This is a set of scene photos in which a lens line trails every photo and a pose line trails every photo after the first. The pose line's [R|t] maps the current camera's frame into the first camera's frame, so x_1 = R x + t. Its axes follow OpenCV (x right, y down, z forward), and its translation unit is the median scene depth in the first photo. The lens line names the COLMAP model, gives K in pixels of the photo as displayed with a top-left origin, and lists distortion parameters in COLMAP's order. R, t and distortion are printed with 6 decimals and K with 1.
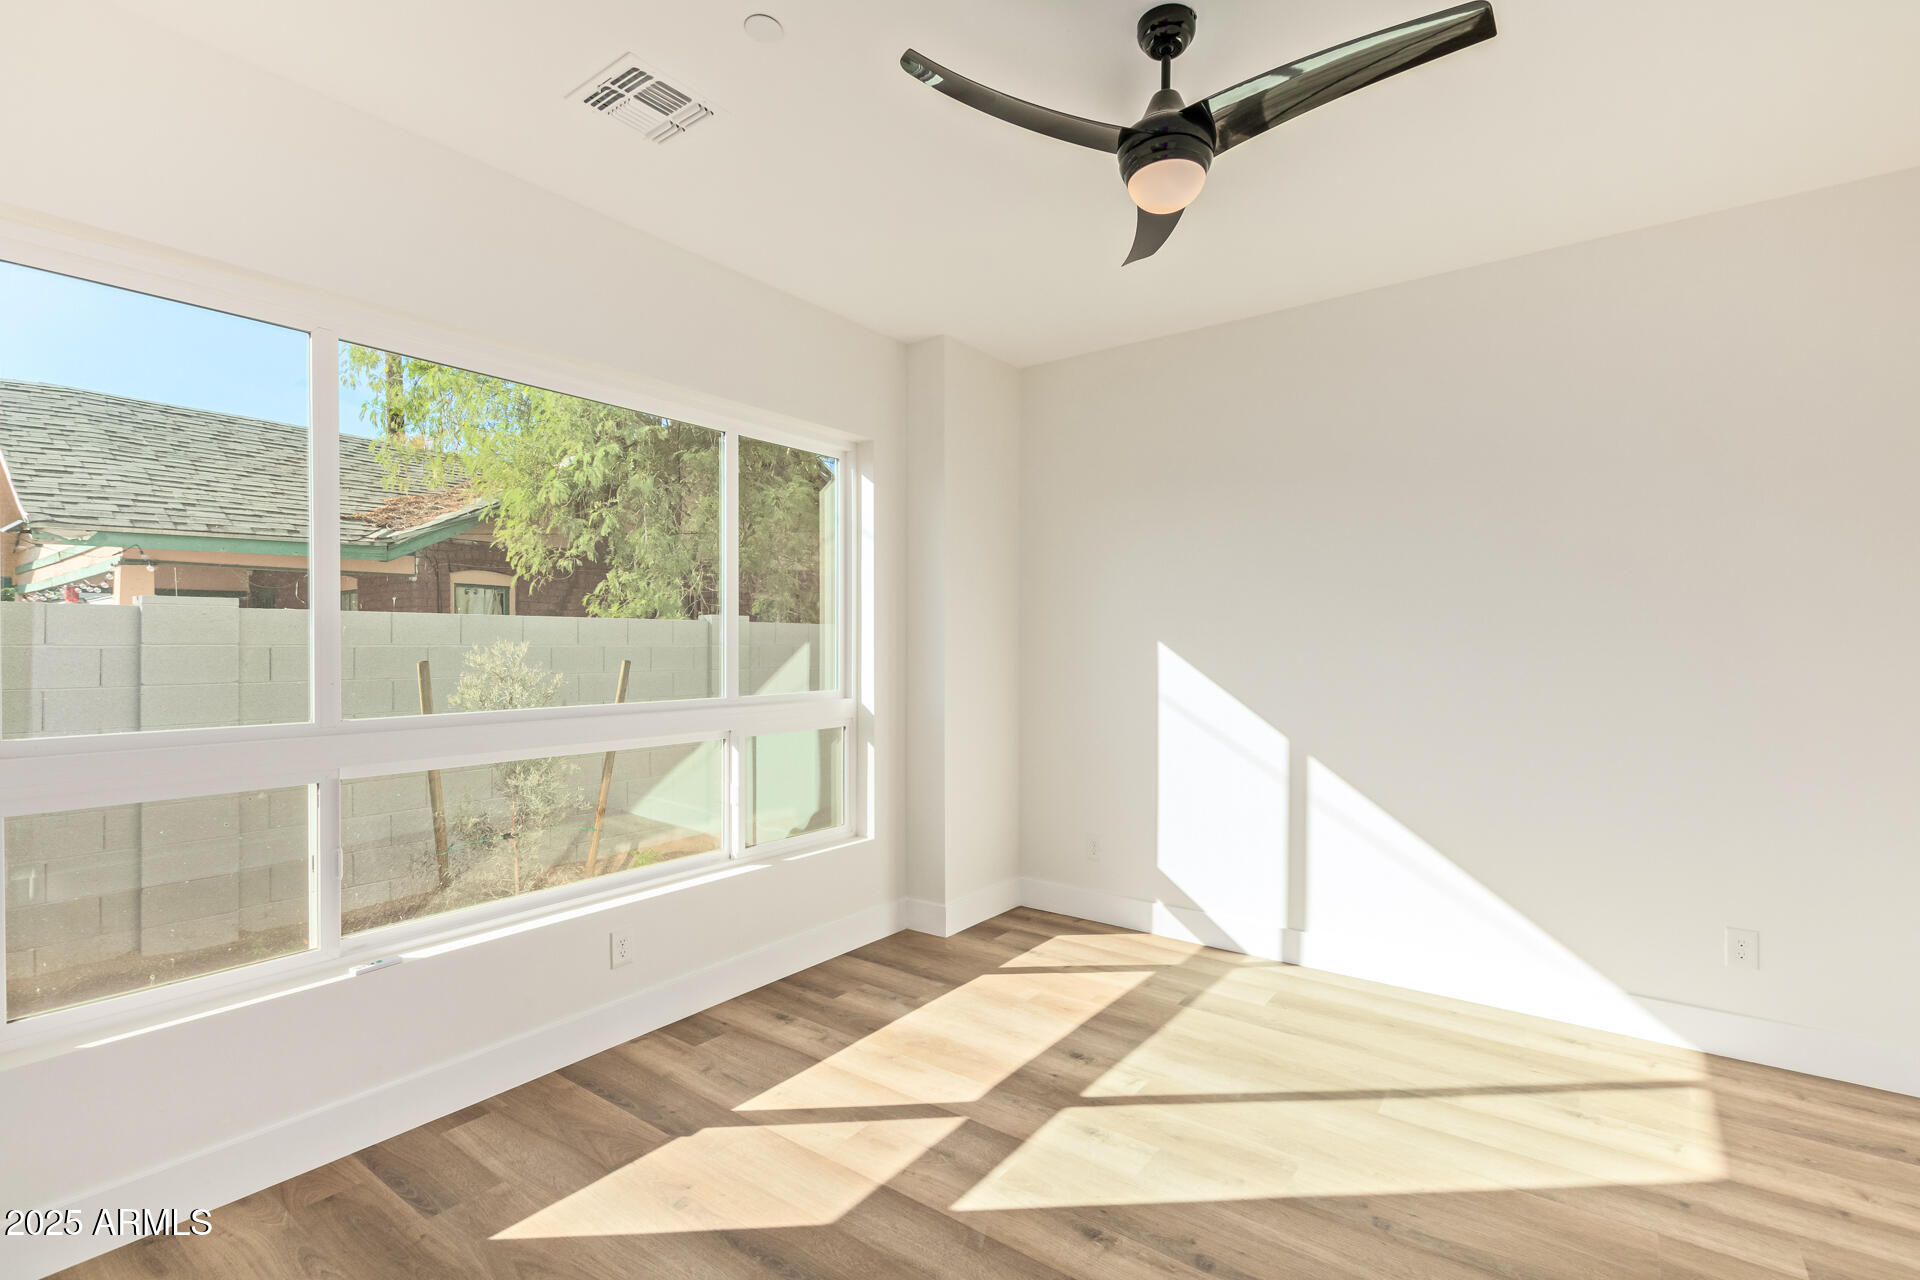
lens RADIAL K [[877.0, 0, 960.6], [0, 877.0, 642.0], [0, 0, 1]] dist [0.004018, -0.002599]
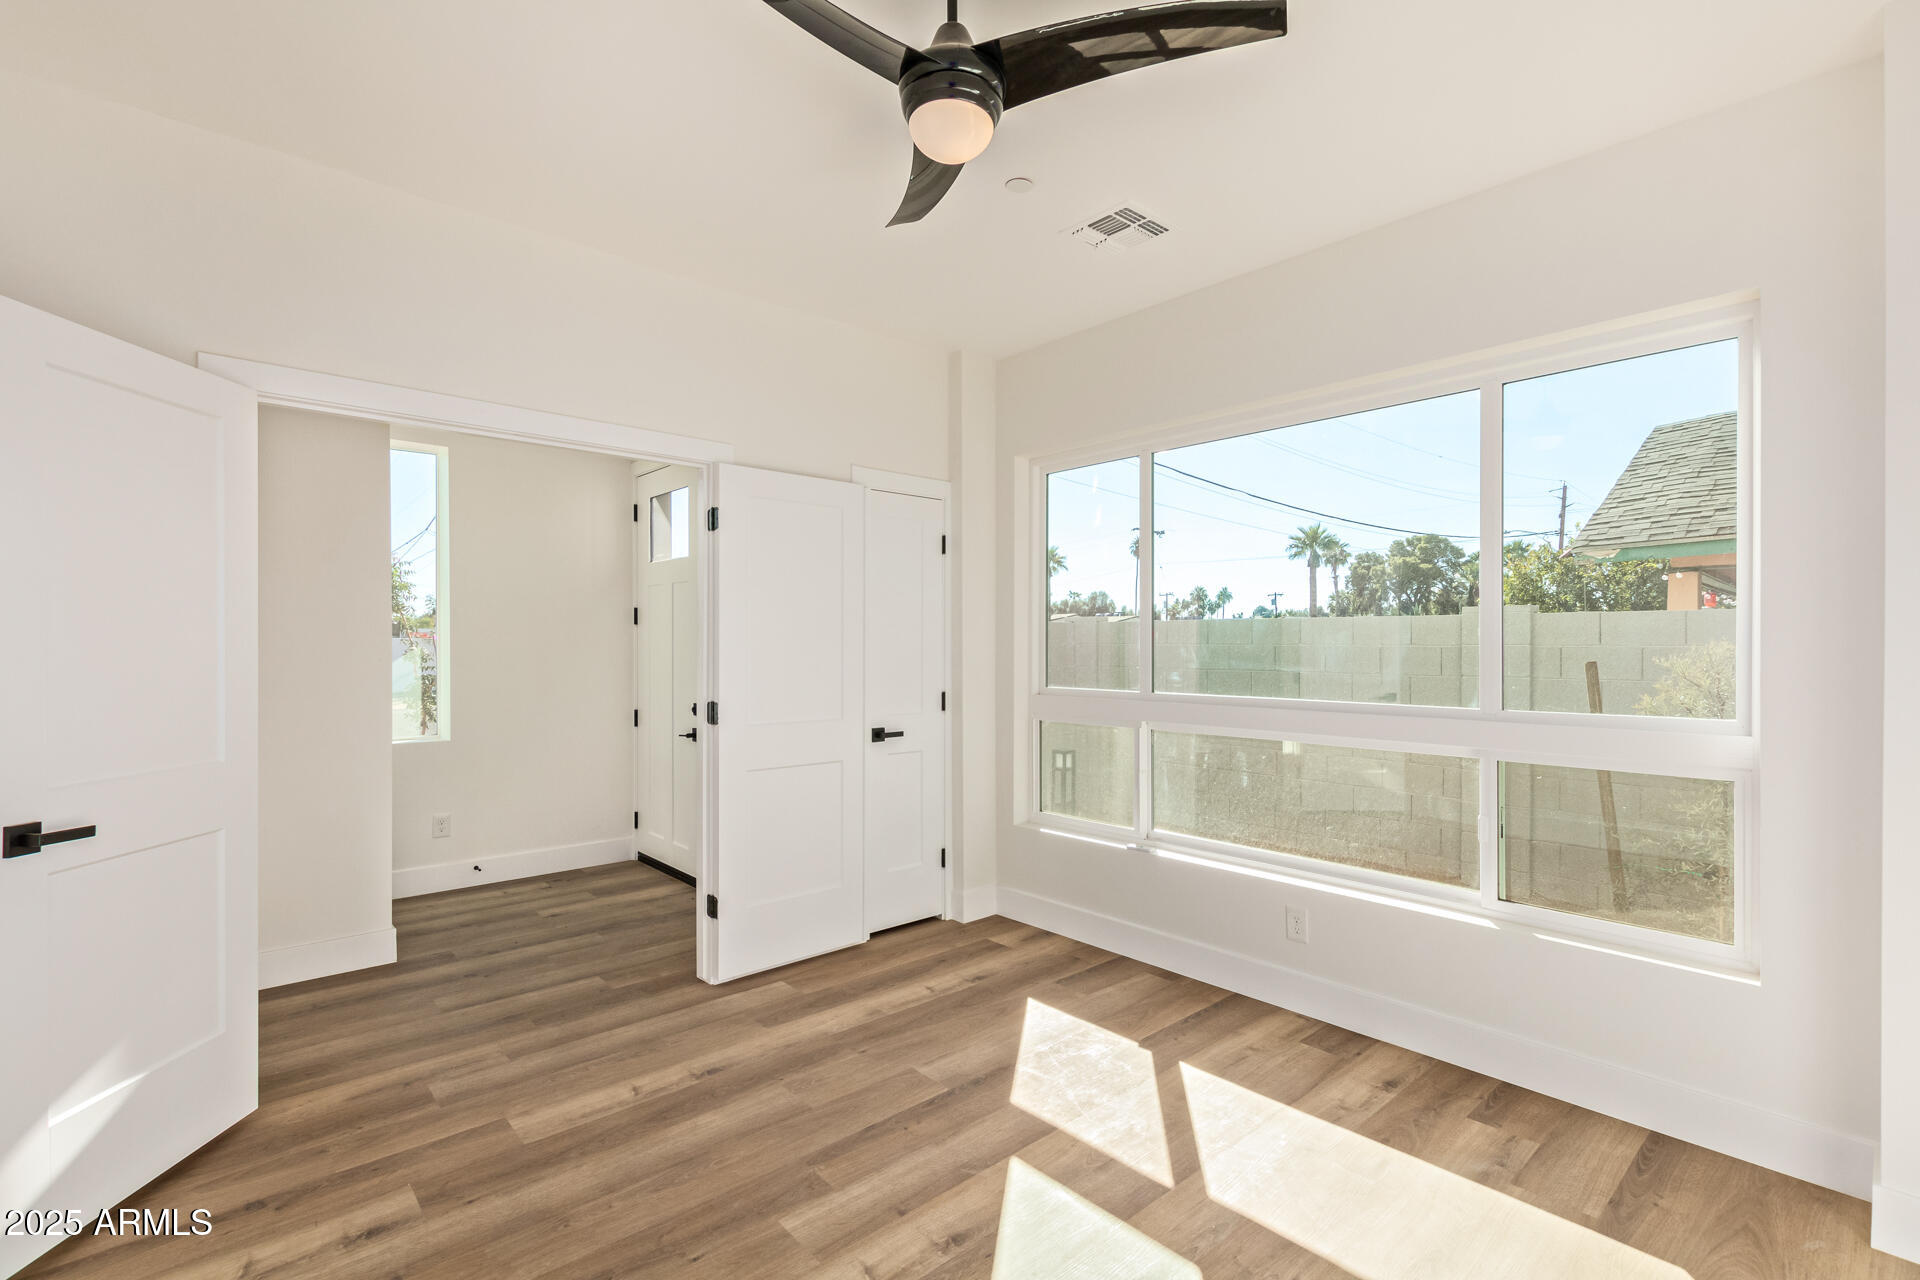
lens RADIAL K [[877.0, 0, 962.0], [0, 877.0, 641.9], [0, 0, 1]] dist [0.004018, -0.002599]
pose [[-0.201005, -0.002194, -0.979588, 0.745572], [-0.002693, 0.999995, -0.001687, 0.004595], [0.979586, 0.002299, -0.201010, 0.804066]]
